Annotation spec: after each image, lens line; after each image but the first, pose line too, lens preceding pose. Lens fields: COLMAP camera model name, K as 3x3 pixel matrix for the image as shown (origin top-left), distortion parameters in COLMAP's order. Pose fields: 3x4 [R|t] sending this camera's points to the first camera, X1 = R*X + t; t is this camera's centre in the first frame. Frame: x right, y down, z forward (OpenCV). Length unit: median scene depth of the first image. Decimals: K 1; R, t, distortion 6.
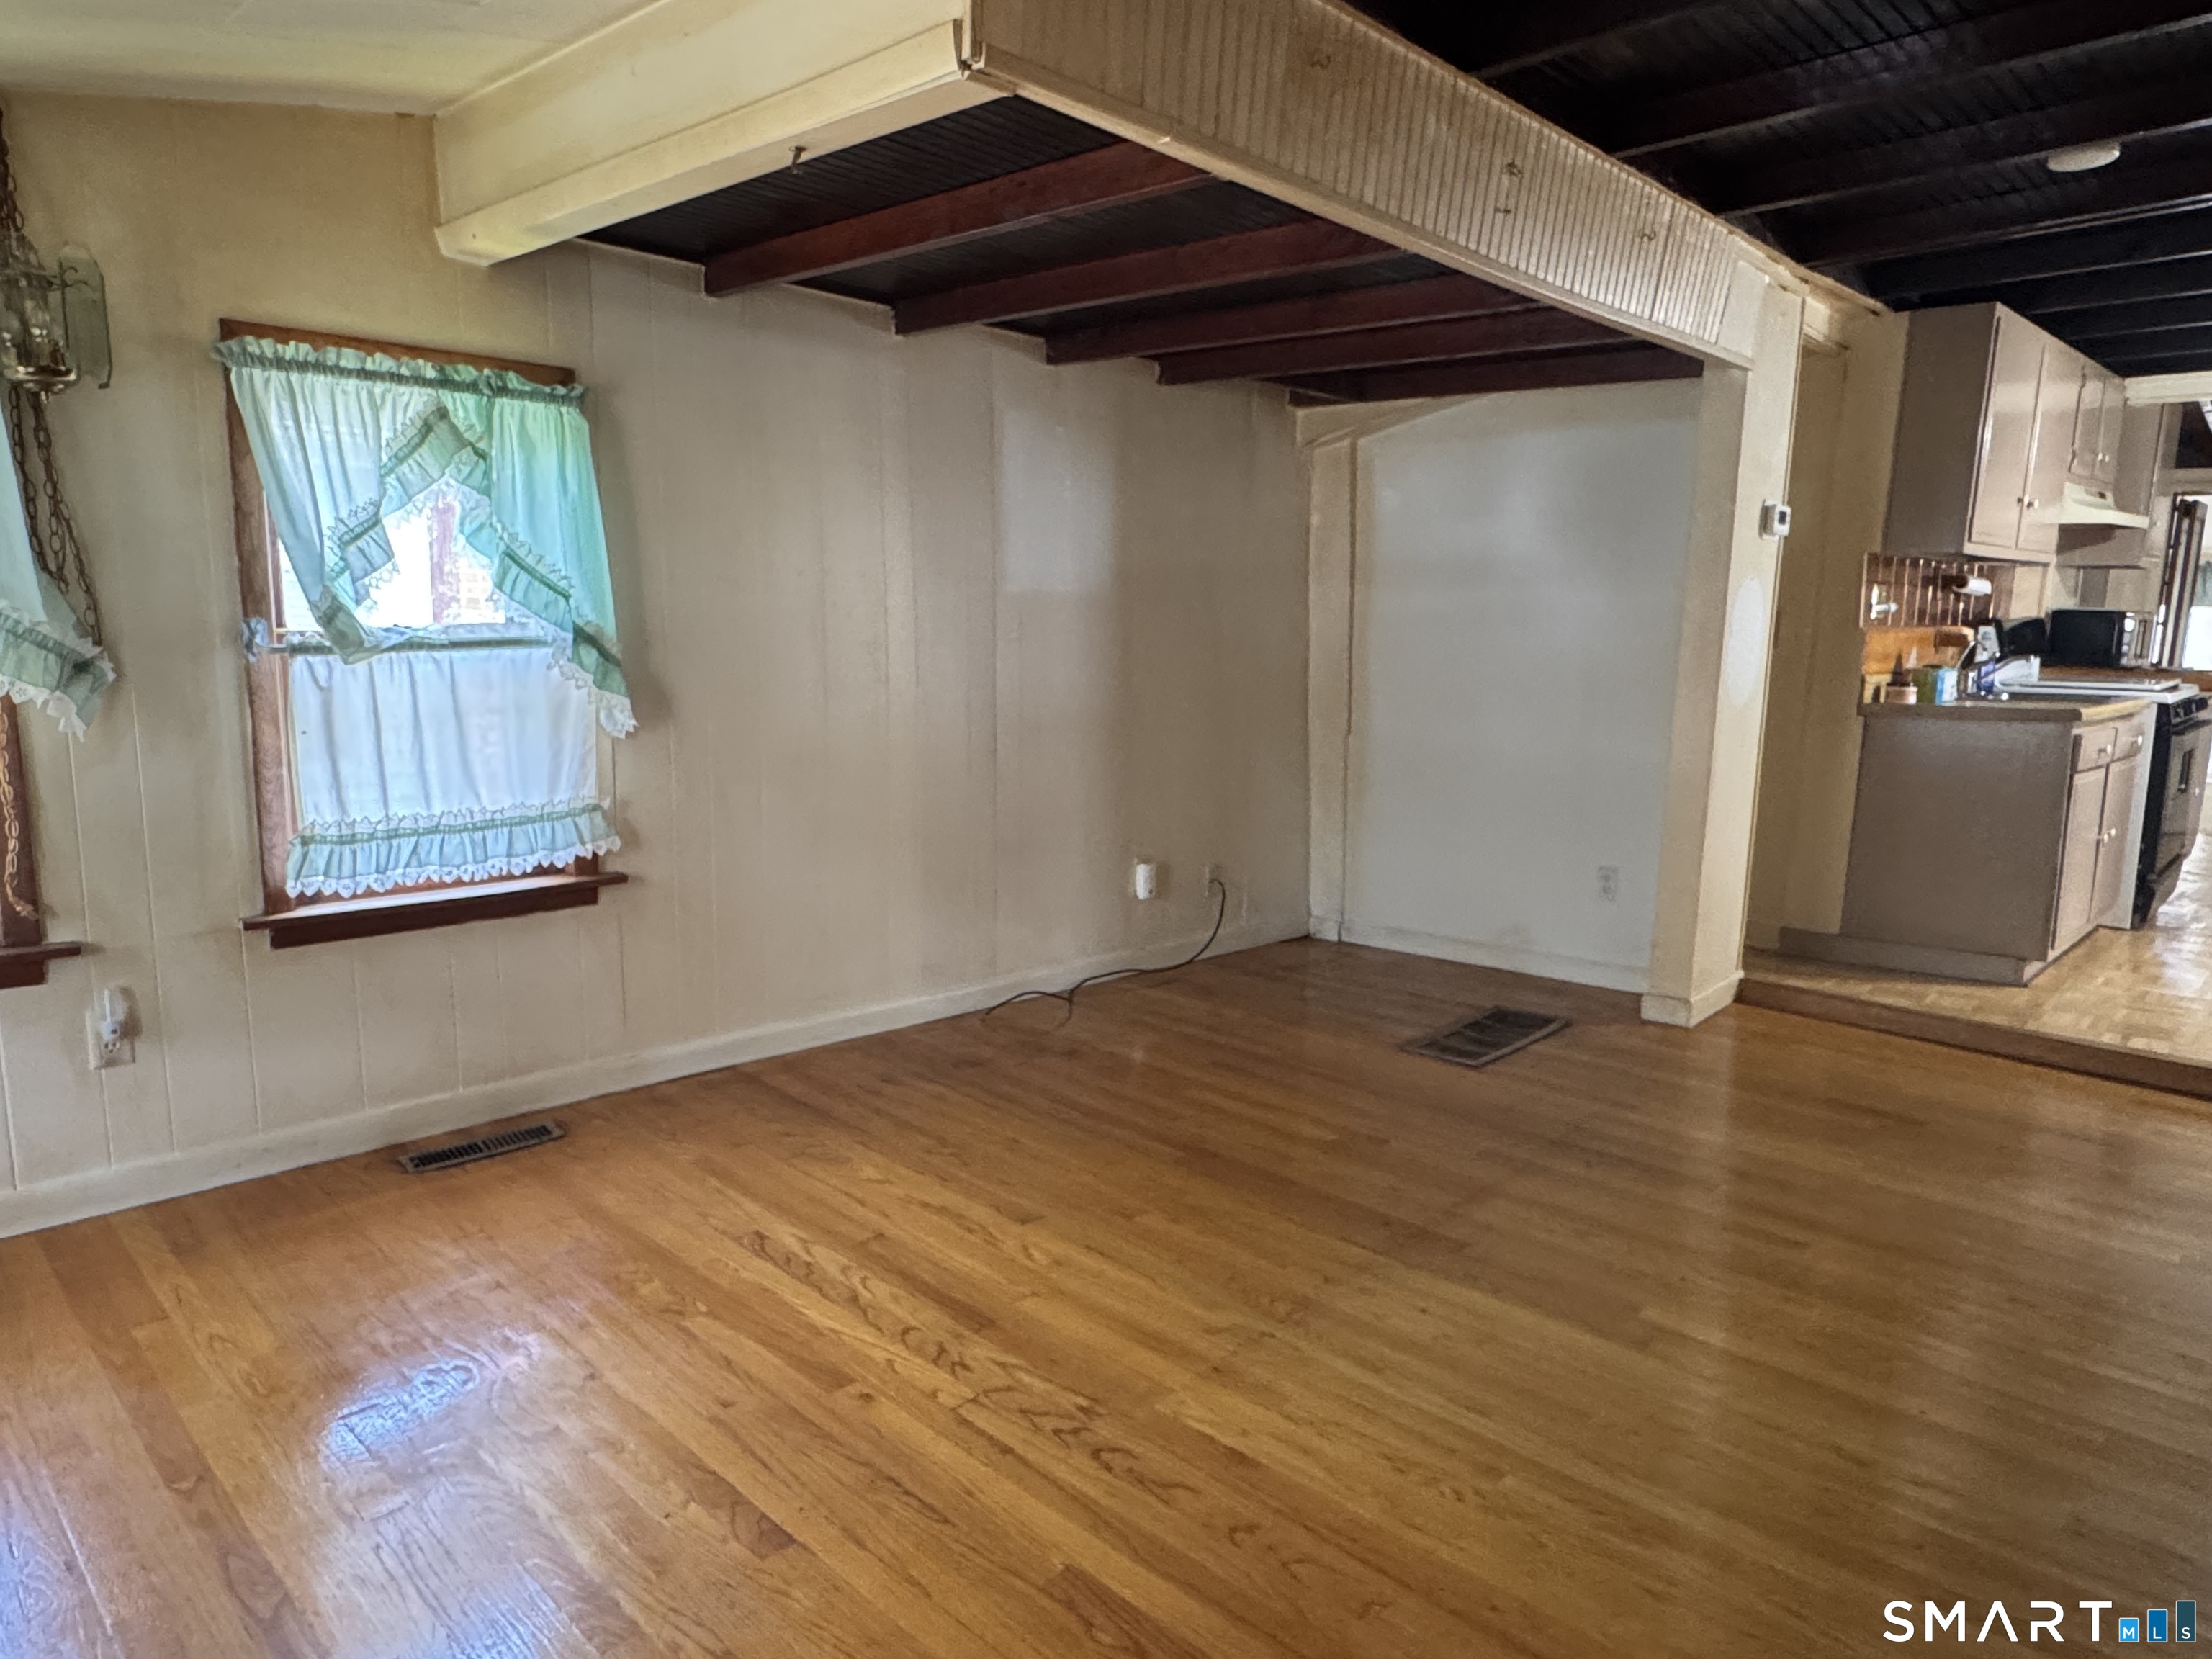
lens RADIAL K [[1374.4, 0, 1102.1], [0, 1374.4, 822.5], [0, 0, 1]] dist [-0.001897, 0.003547]
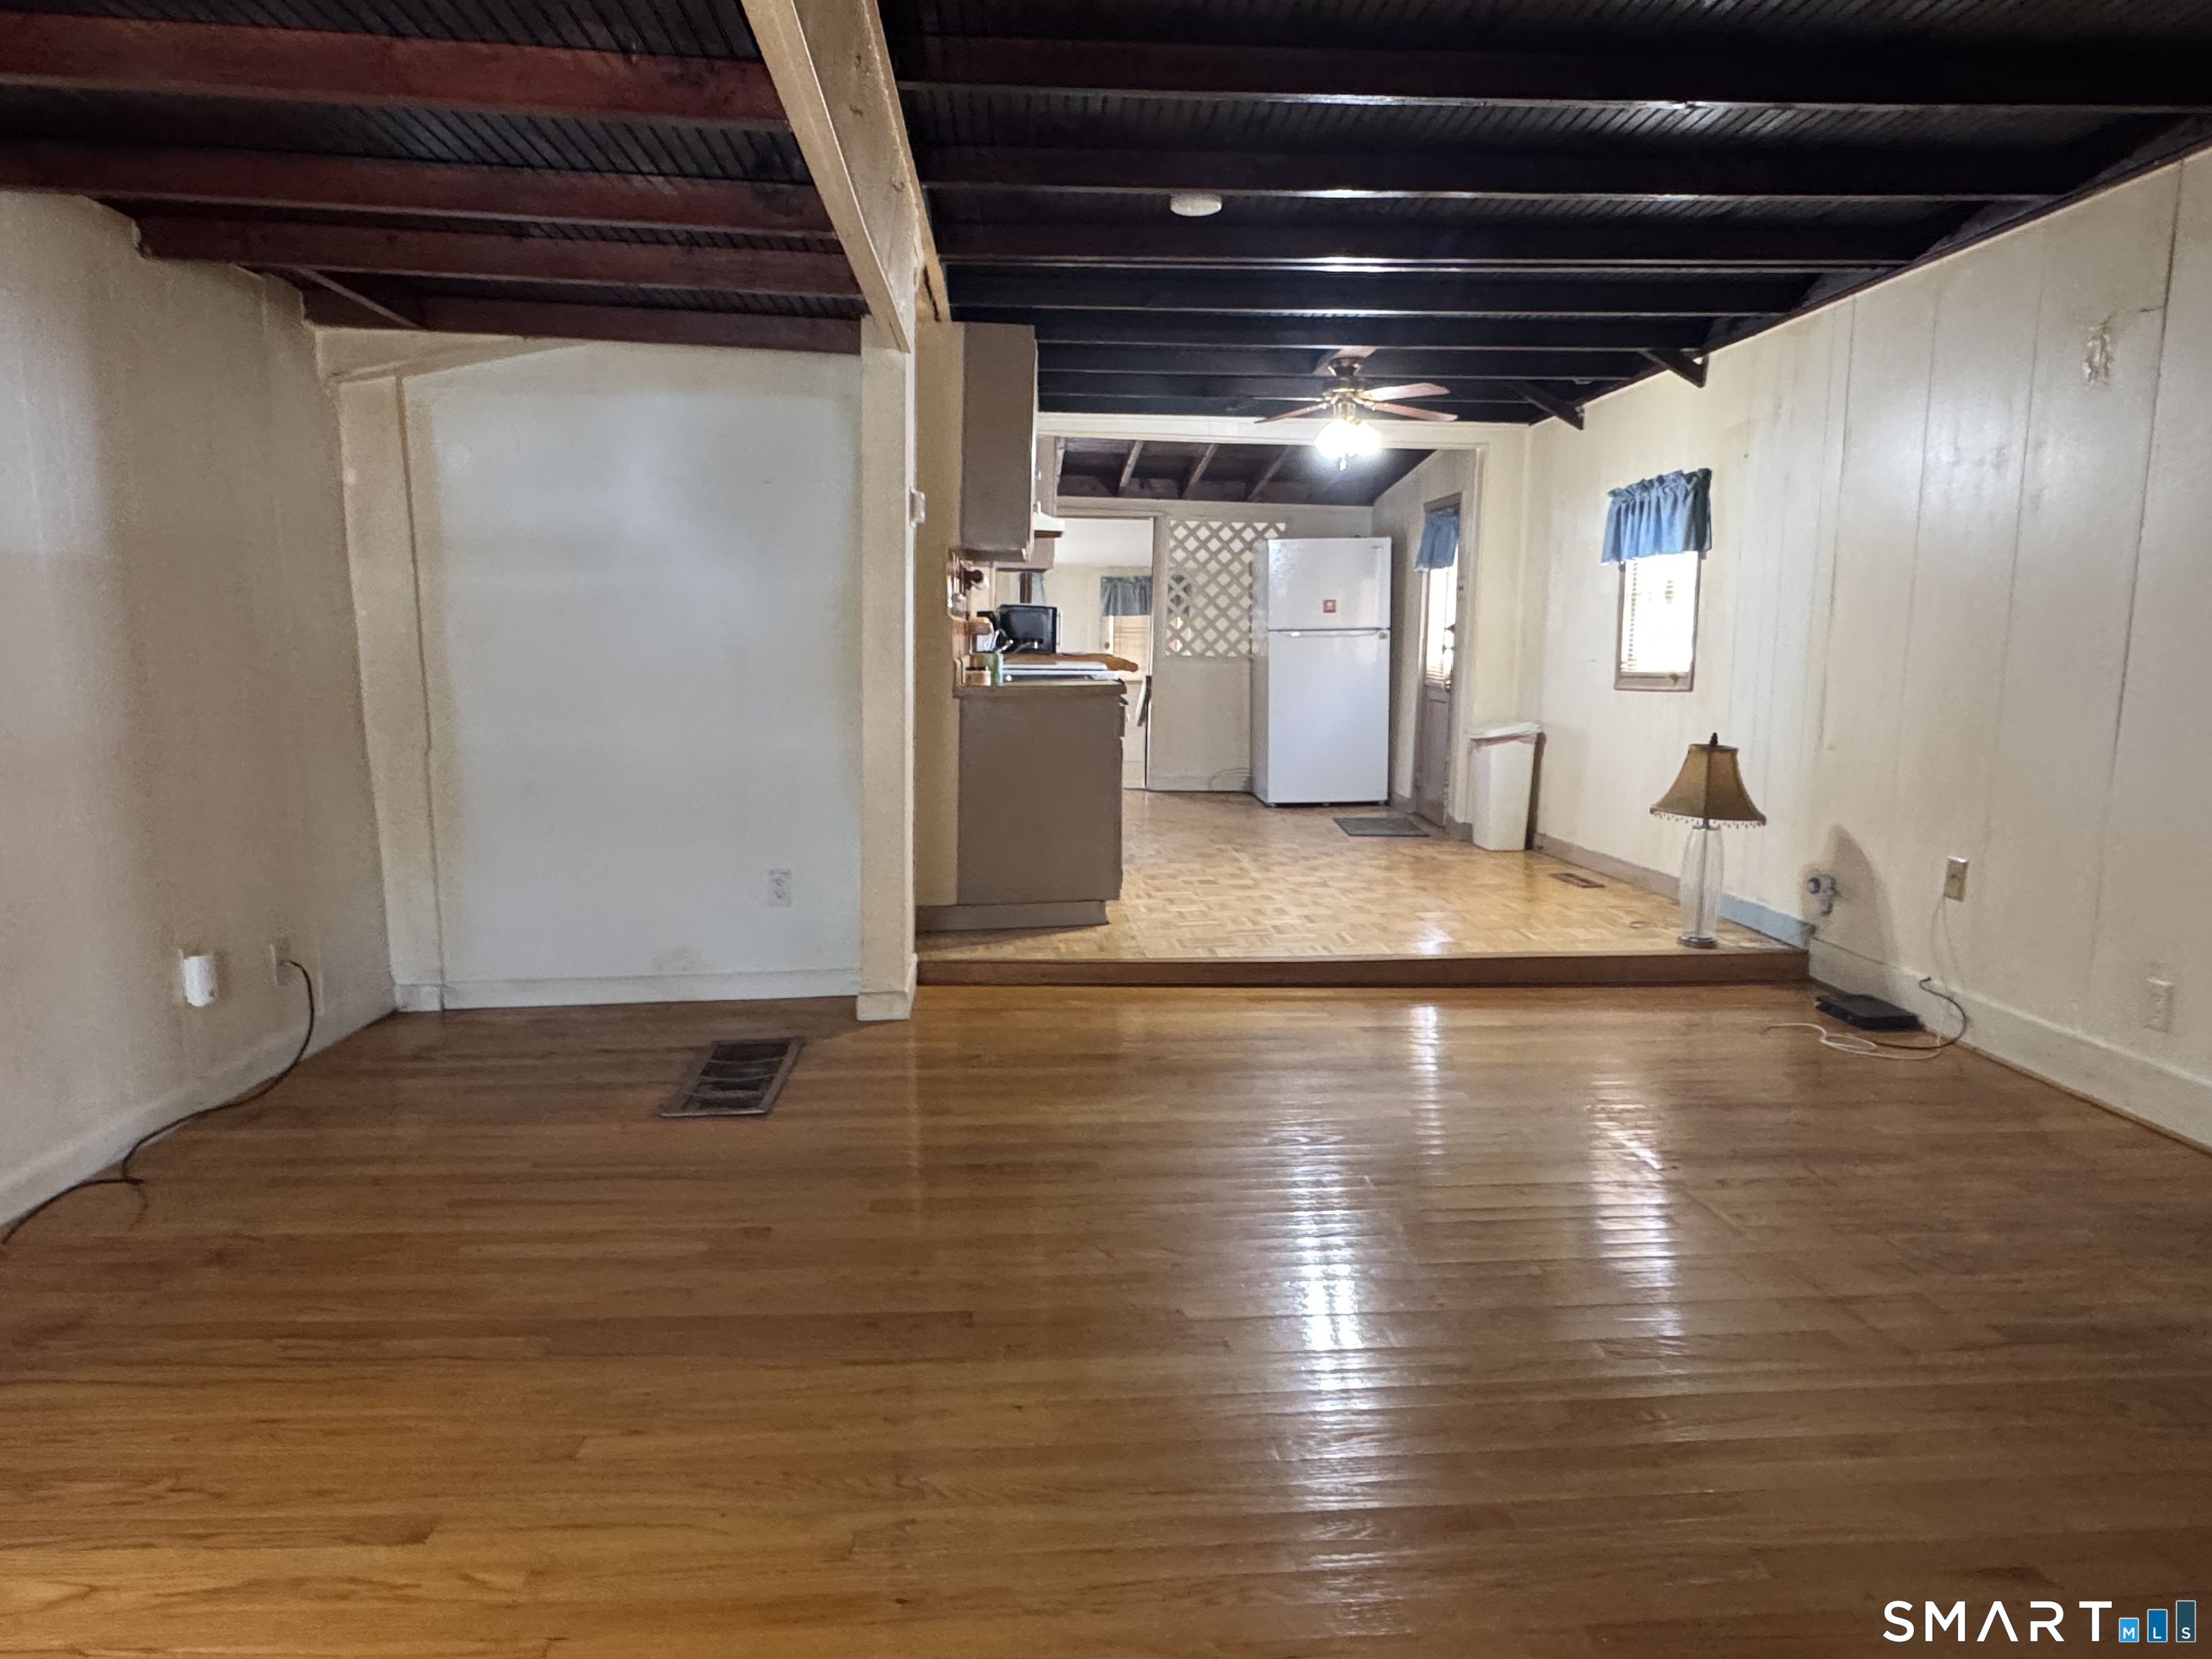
lens RADIAL K [[1374.4, 0, 1101.1], [0, 1374.4, 823.6], [0, 0, 1]] dist [-0.001897, 0.003547]
pose [[0.671797, -0.107974, 0.732824, -0.174032], [0.111046, 0.992819, 0.044483, -0.017033], [-0.732364, 0.051493, 0.678963, 0.210318]]
